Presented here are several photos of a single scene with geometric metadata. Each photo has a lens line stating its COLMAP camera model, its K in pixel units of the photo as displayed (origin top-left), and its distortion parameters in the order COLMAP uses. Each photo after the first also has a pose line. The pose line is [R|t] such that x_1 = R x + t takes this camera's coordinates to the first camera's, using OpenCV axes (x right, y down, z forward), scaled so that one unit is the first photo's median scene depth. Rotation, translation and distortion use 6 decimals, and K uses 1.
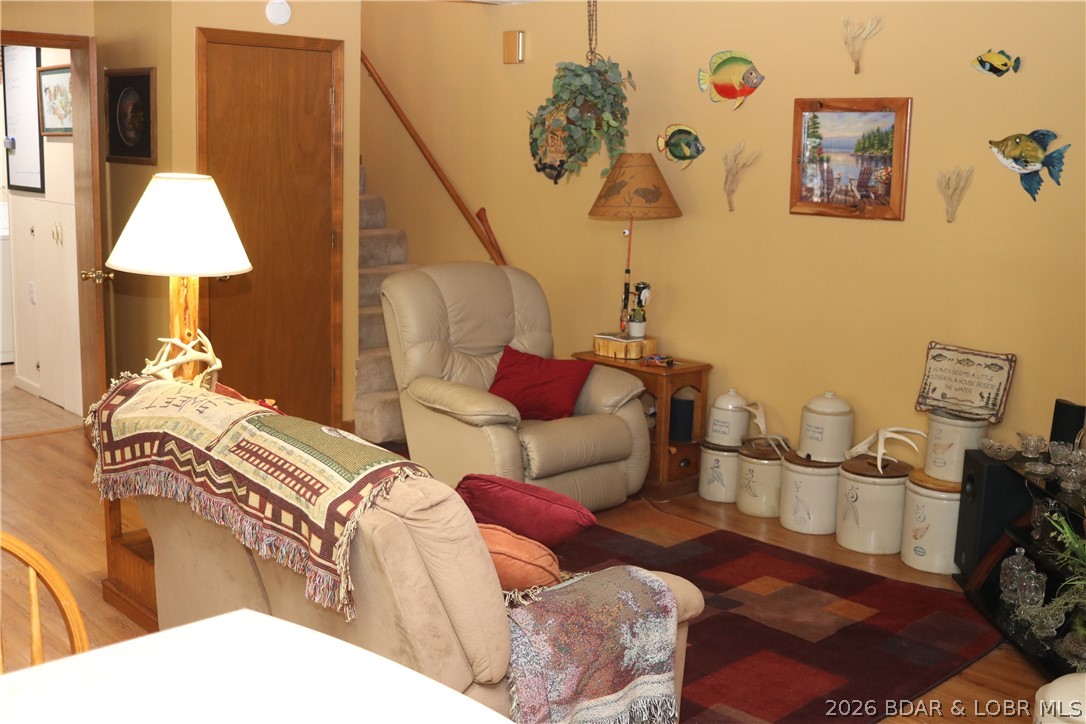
lens RADIAL K [[1208.6, 0, 543.0], [0, 1208.6, 362.0], [0, 0, 1]] dist [-0.125096, 0.123485]
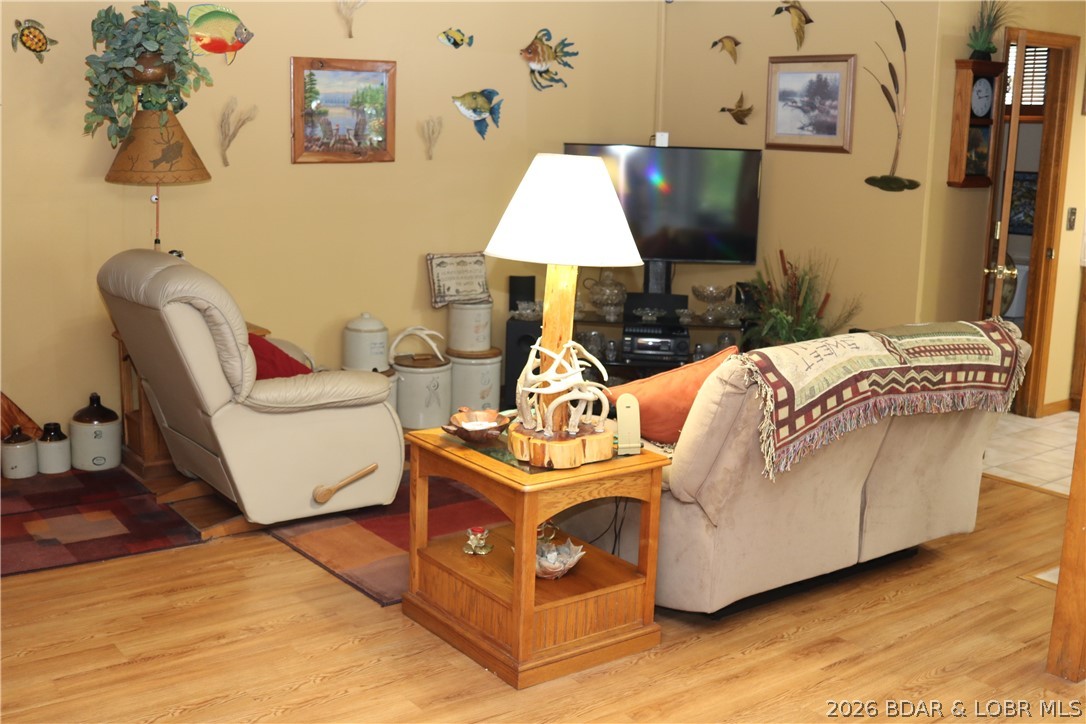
lens RADIAL K [[1208.6, 0, 543.0], [0, 1208.6, 362.0], [0, 0, 1]] dist [-0.125096, 0.123485]
pose [[0.103500, -0.222770, 0.969361, -0.895025], [0.151715, 0.966727, 0.205966, -0.145180], [-0.982991, 0.125749, 0.133853, 0.684886]]
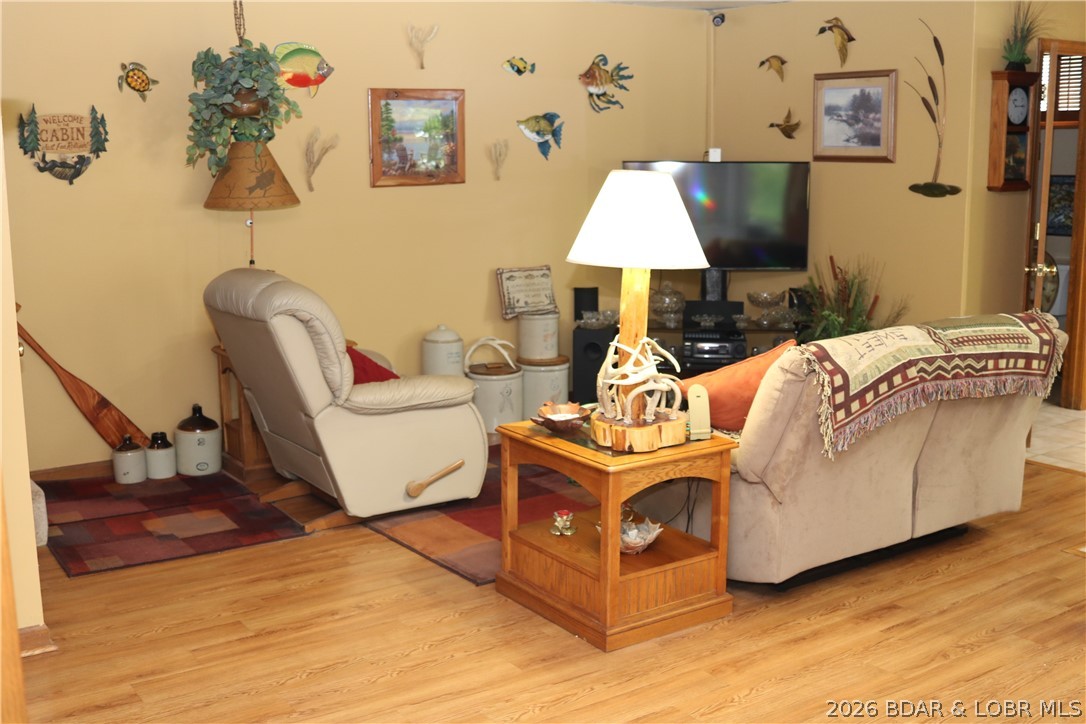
lens RADIAL K [[1208.6, 0, 543.0], [0, 1208.6, 362.0], [0, 0, 1]] dist [-0.125096, 0.123485]
pose [[0.136737, -0.209461, 0.968209, -0.974624], [0.183035, 0.965903, 0.183113, -0.149493], [-0.973551, 0.152178, 0.170414, 0.695137]]
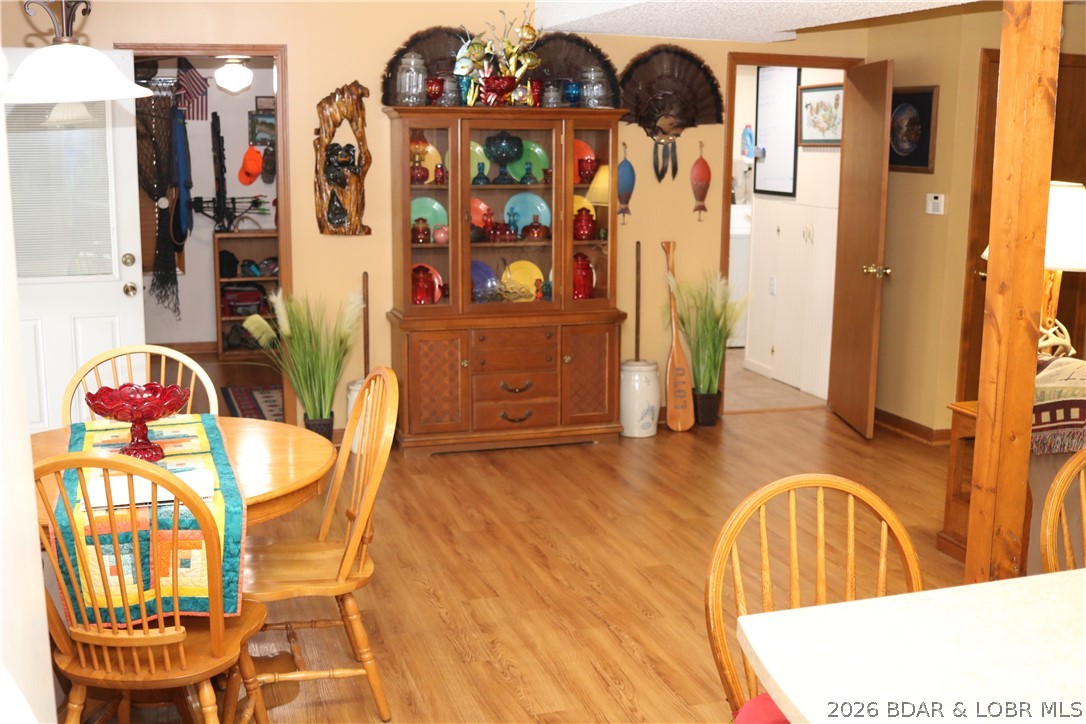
lens RADIAL K [[1208.6, 0, 543.0], [0, 1208.6, 362.0], [0, 0, 1]] dist [-0.125096, 0.123485]
pose [[0.901997, 0.059943, -0.427562, -0.187004], [-0.063209, 0.997979, 0.006565, 0.028851], [0.427091, 0.021104, 0.903962, -0.173036]]
